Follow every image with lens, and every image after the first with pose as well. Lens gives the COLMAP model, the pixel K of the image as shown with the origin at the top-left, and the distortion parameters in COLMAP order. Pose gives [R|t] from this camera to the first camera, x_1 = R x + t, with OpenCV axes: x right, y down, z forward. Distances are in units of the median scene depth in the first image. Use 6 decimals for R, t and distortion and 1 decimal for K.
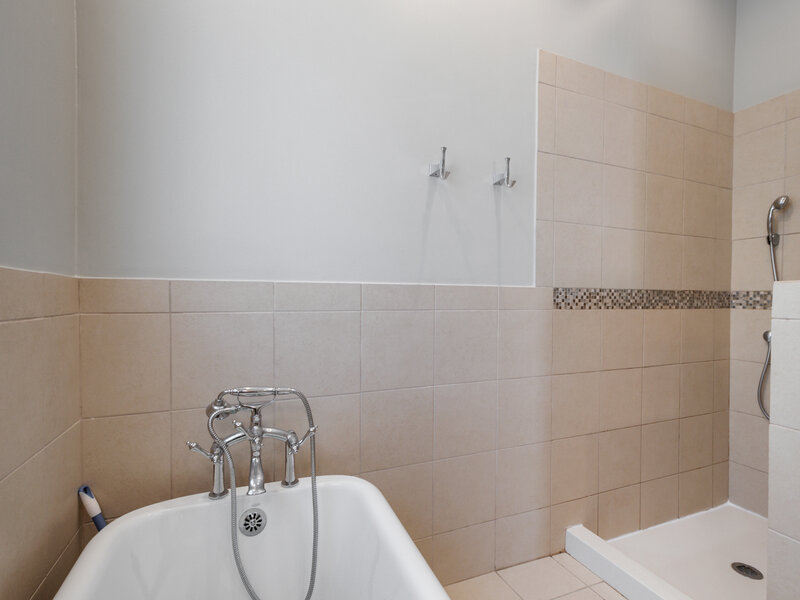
lens RADIAL K [[395.5, 0, 408.3], [0, 395.5, 307.3], [0, 0, 1]] dist [0.004974, 0.000008]
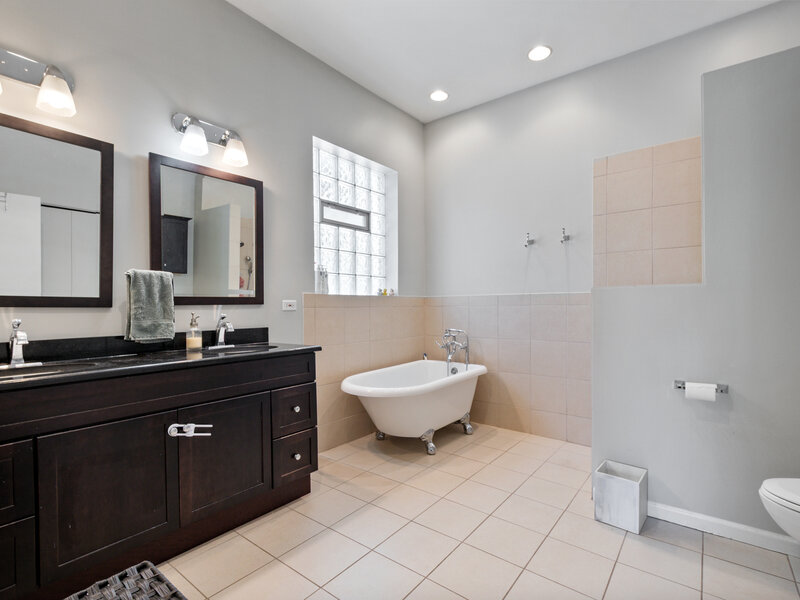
lens RADIAL K [[395.5, 0, 408.3], [0, 395.5, 307.3], [0, 0, 1]] dist [0.004974, 0.000008]
pose [[0.492352, -0.009582, -0.870344, 1.729477], [-0.010953, 0.999792, -0.017203, 0.067116], [0.870327, 0.018003, 0.492144, -0.701868]]
